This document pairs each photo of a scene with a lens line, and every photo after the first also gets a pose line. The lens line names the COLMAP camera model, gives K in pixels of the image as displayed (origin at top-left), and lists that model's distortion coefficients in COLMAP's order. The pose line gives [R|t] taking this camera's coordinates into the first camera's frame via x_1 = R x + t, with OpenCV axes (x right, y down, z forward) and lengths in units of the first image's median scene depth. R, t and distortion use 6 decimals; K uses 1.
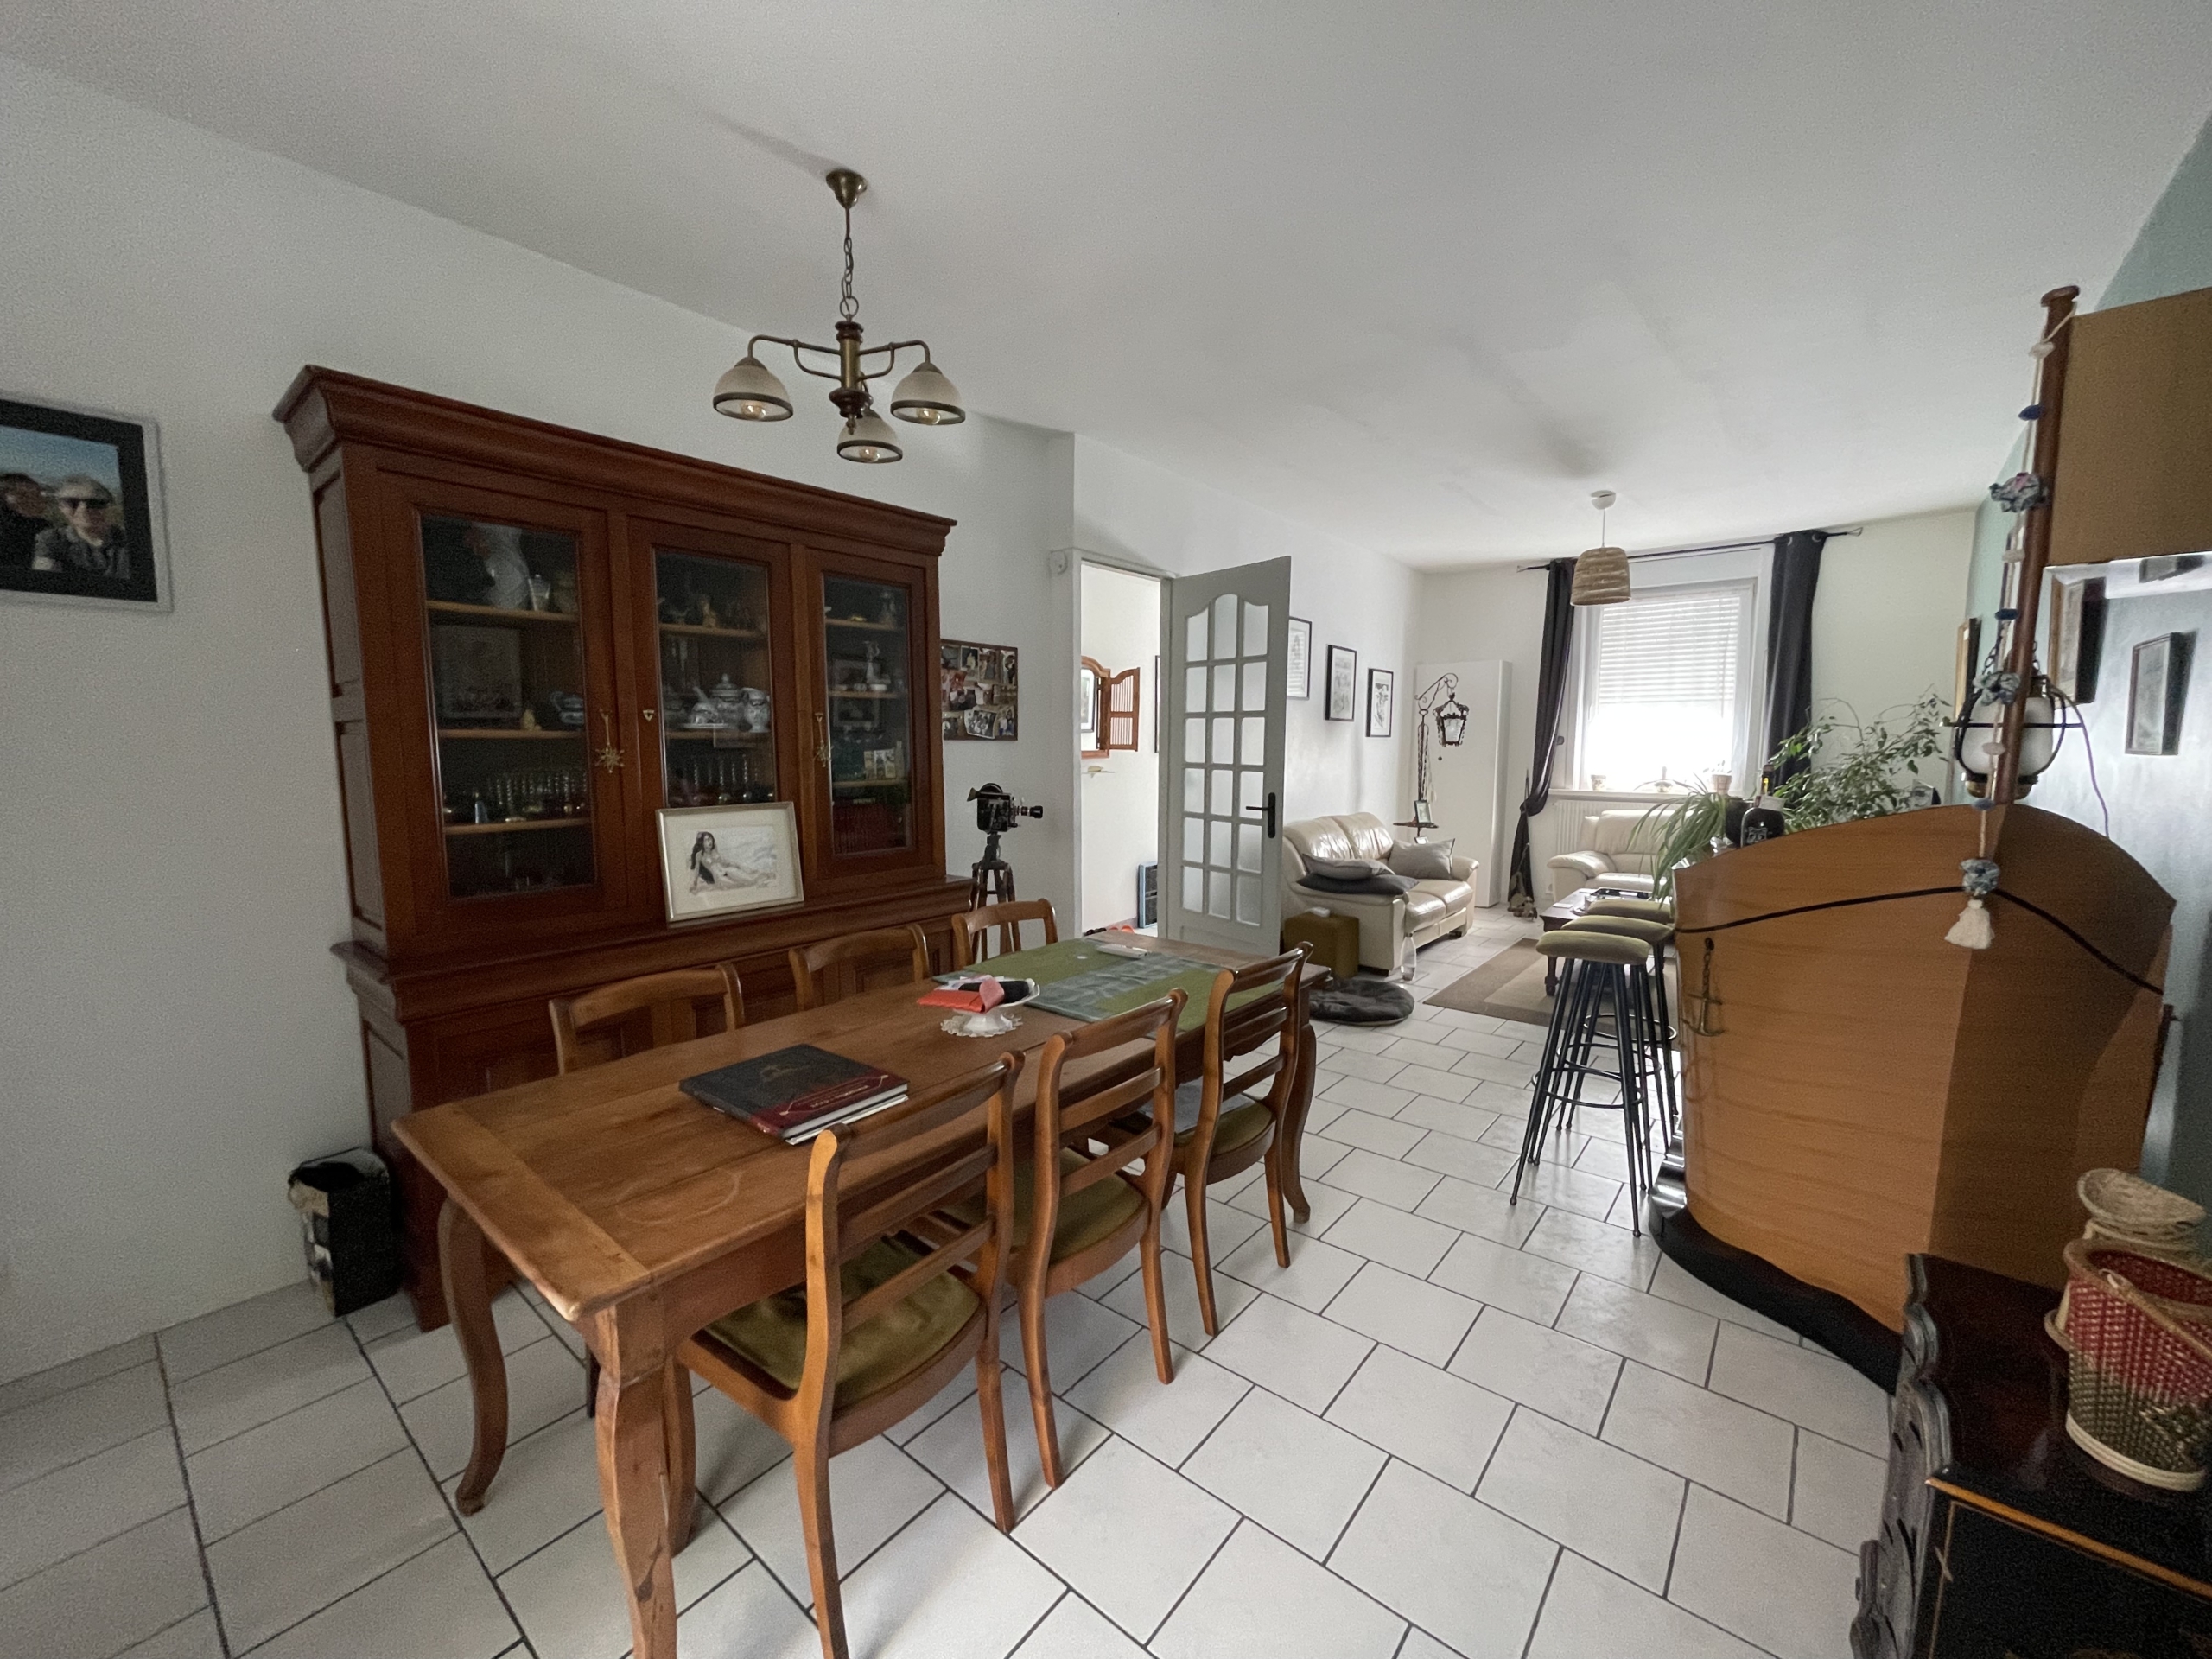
lens RADIAL K [[895.9, 0, 1104.0], [0, 895.9, 837.8], [0, 0, 1]] dist [0.009814, 0.000177]
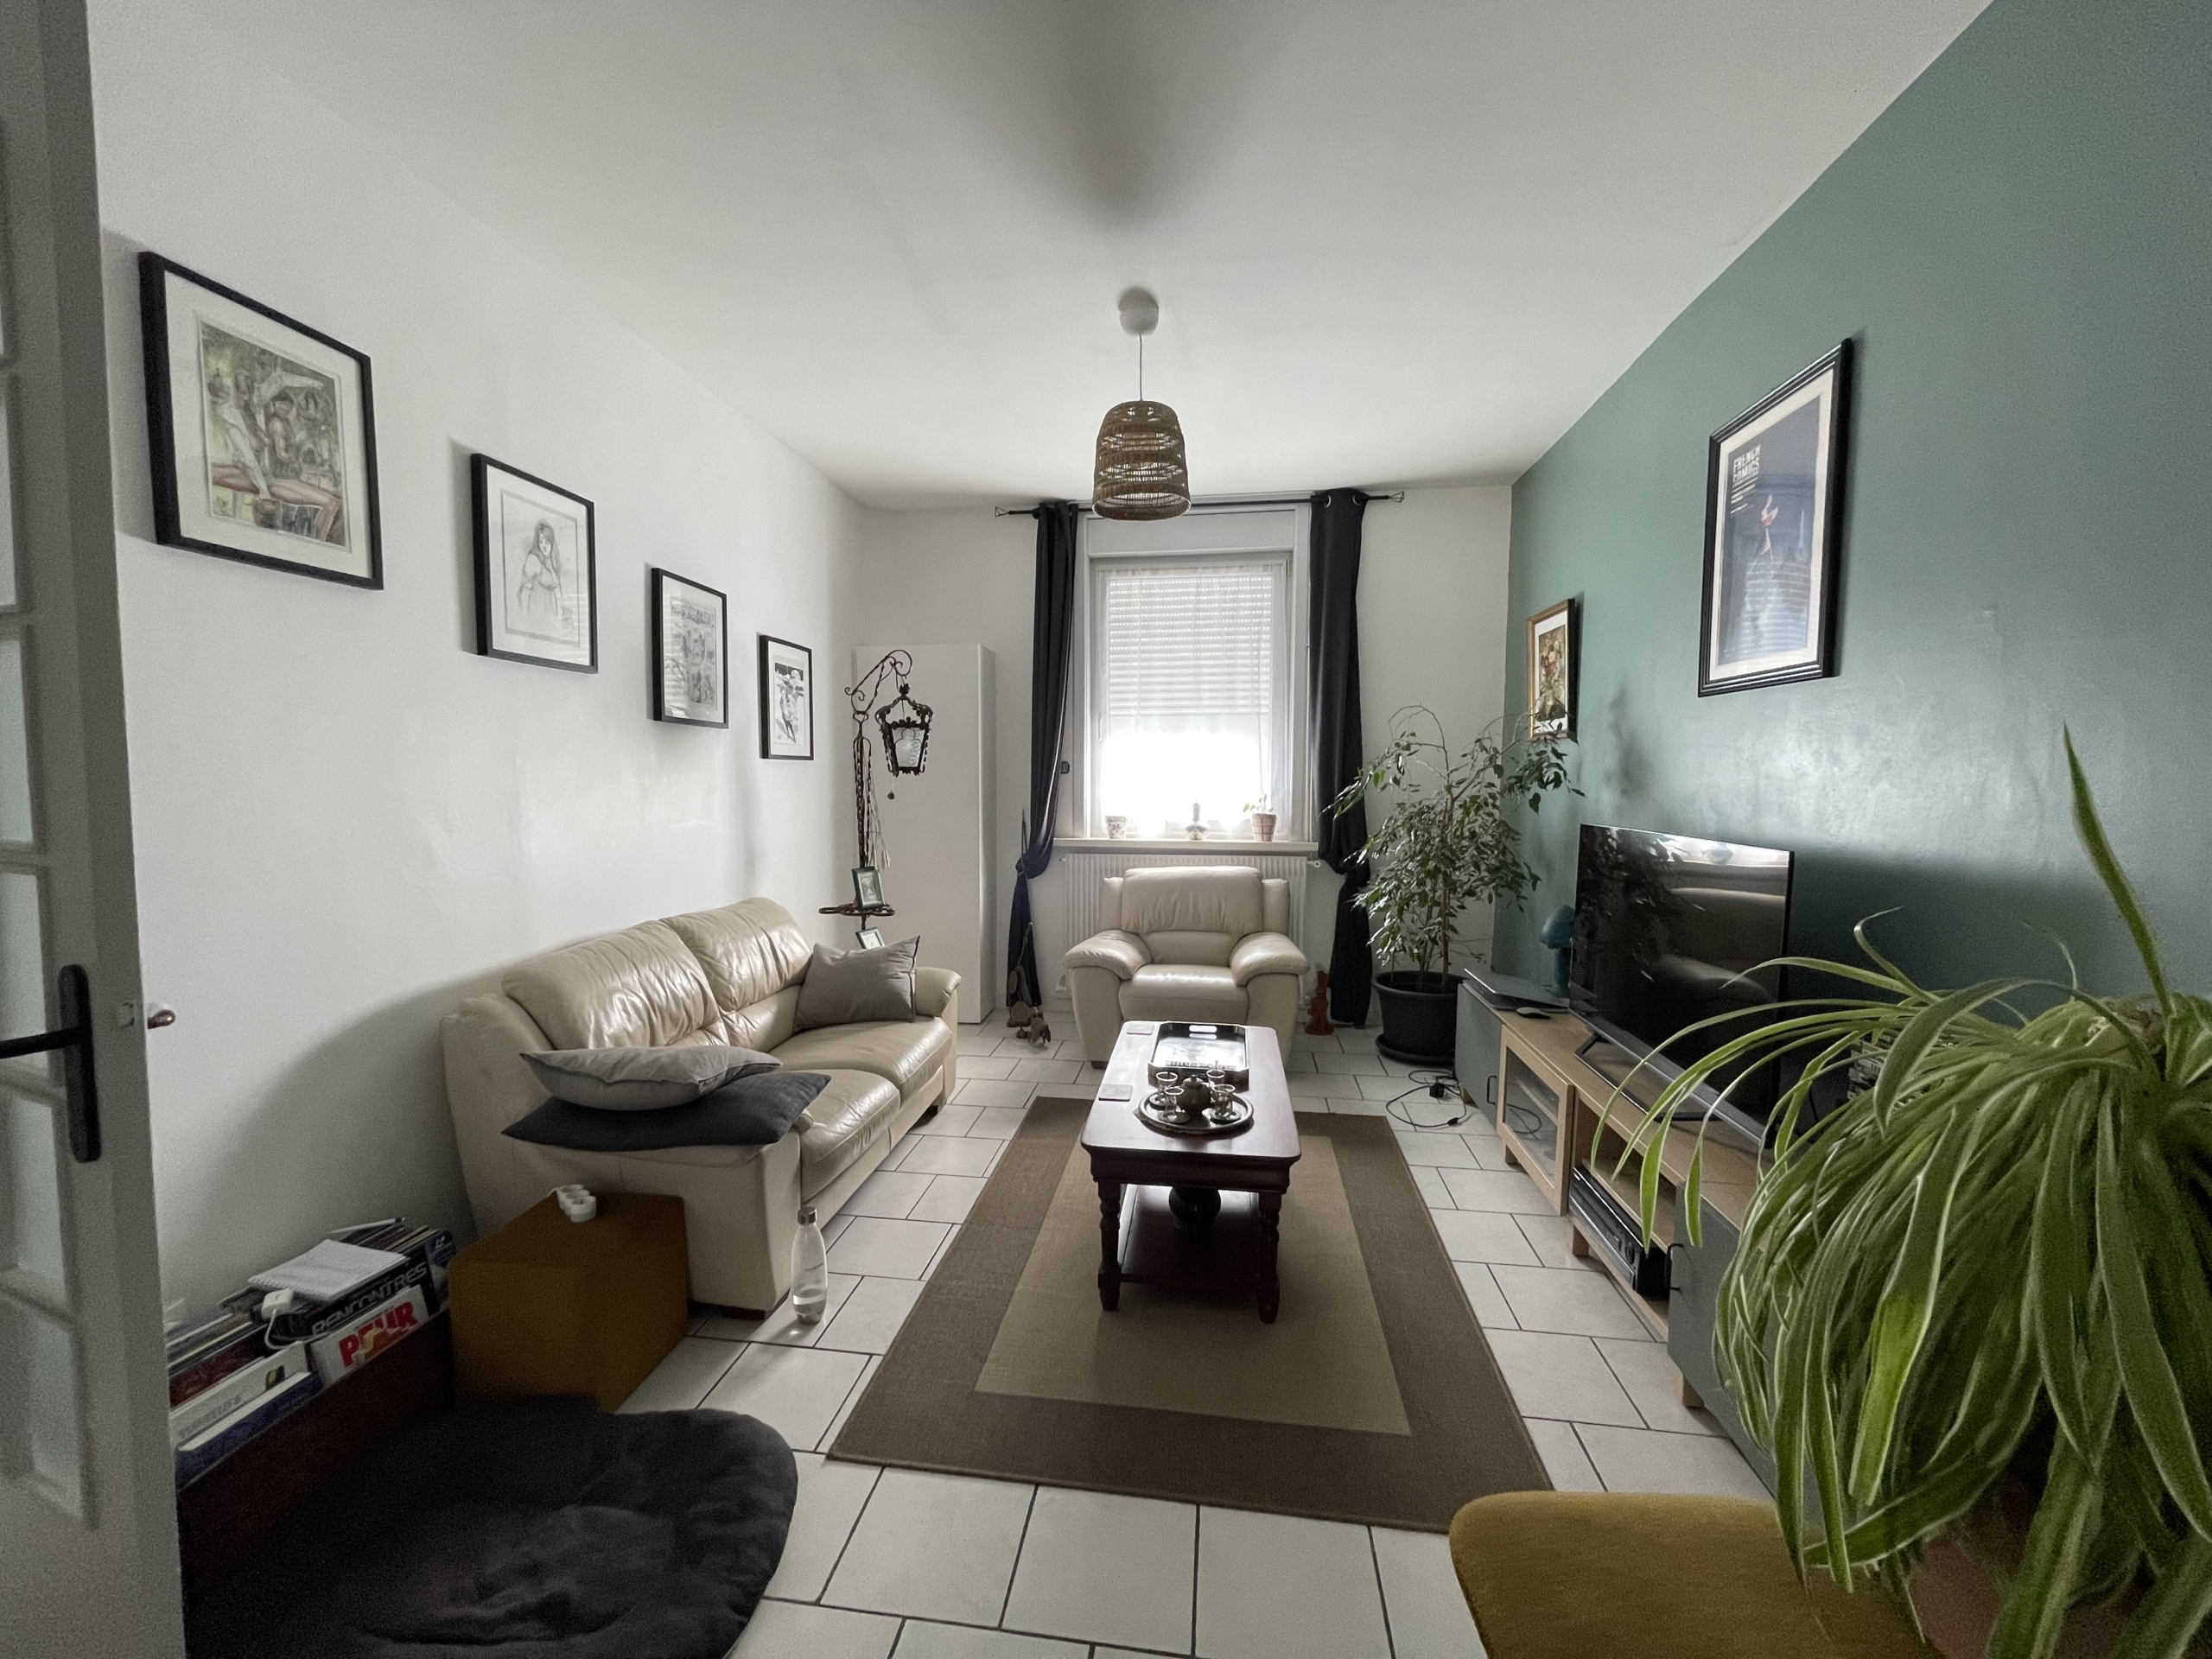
lens RADIAL K [[949.6, 0, 1105.9], [0, 949.6, 834.5], [0, 0, 1]] dist [0.000643, 0.000037]
pose [[0.858454, -0.031209, 0.511940, 0.181426], [0.052980, 0.998203, -0.027988, -0.039611], [-0.510147, 0.051149, 0.858565, 0.407752]]
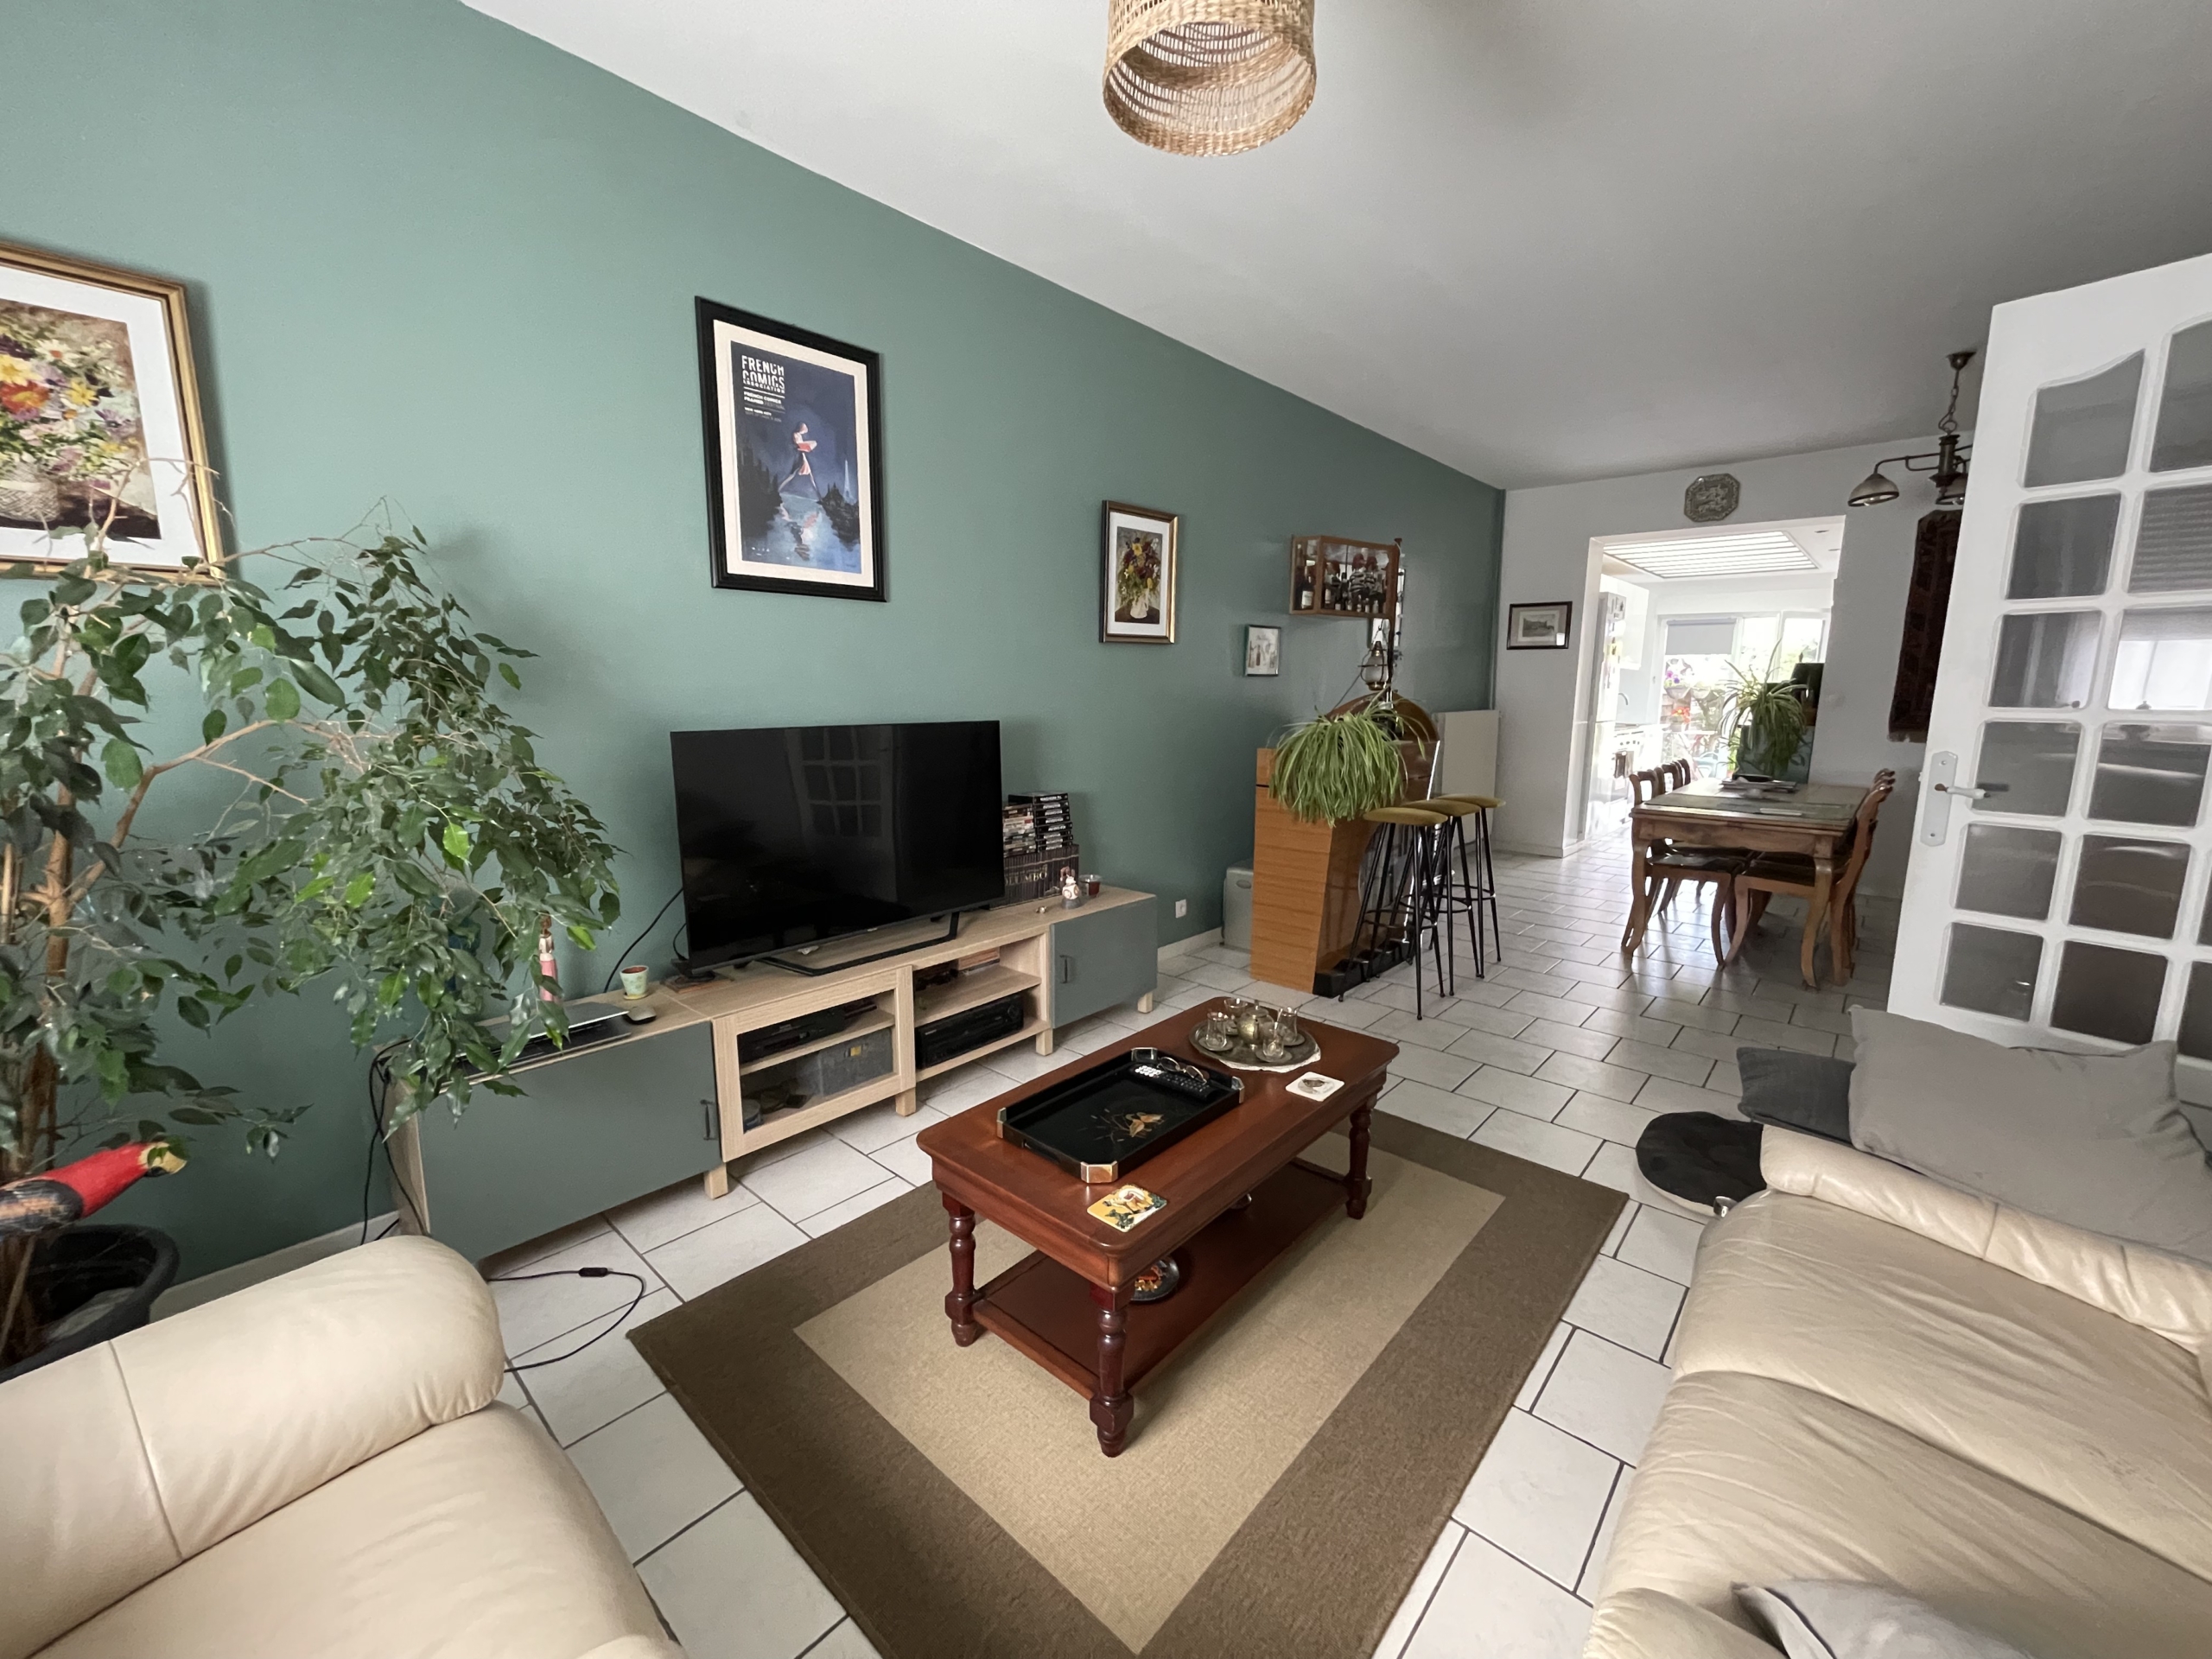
lens RADIAL K [[894.2, 0, 1108.1], [0, 894.2, 835.0], [0, 0, 1]] dist [-0.005922, 0.000066]
pose [[-0.998548, -0.010898, 0.052753, 0.456778], [0.004056, 0.961325, 0.275386, -0.105416], [-0.053714, 0.275200, -0.959885, 1.057692]]
